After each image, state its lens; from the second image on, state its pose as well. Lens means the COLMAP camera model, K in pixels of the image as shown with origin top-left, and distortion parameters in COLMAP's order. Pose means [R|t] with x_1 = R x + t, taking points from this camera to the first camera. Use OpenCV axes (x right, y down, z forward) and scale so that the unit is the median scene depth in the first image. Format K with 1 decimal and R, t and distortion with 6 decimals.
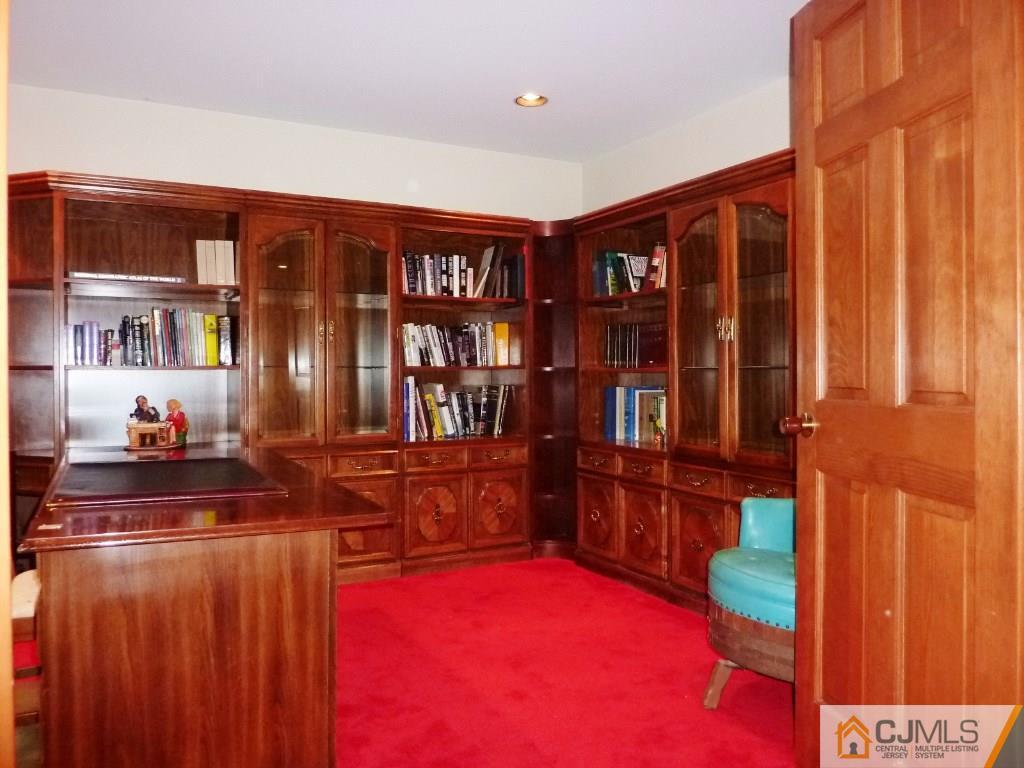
lens RADIAL K [[765.5, 0, 512.0], [0, 765.5, 384.0], [0, 0, 1]] dist [-0.040843, 0.001249]
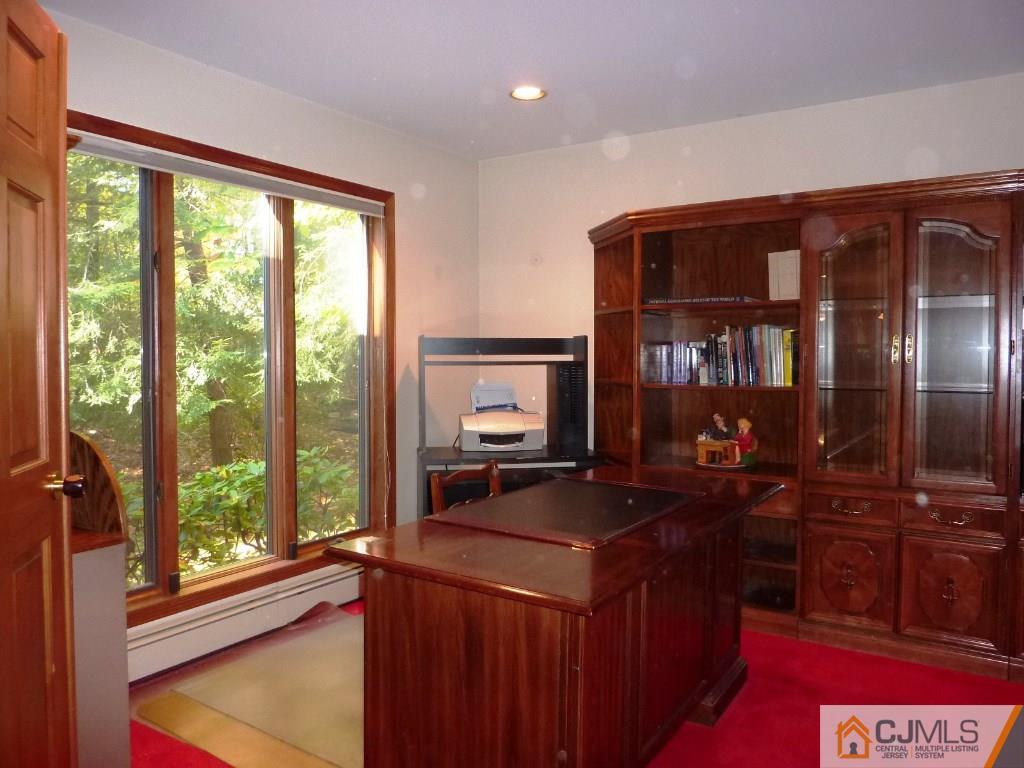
lens RADIAL K [[765.5, 0, 512.0], [0, 765.5, 384.0], [0, 0, 1]] dist [-0.040843, 0.001249]
pose [[0.454545, 0.042607, -0.889704, 0.312013], [-0.015112, 0.999080, 0.040124, -0.063075], [0.890596, -0.004793, 0.454771, 0.296683]]
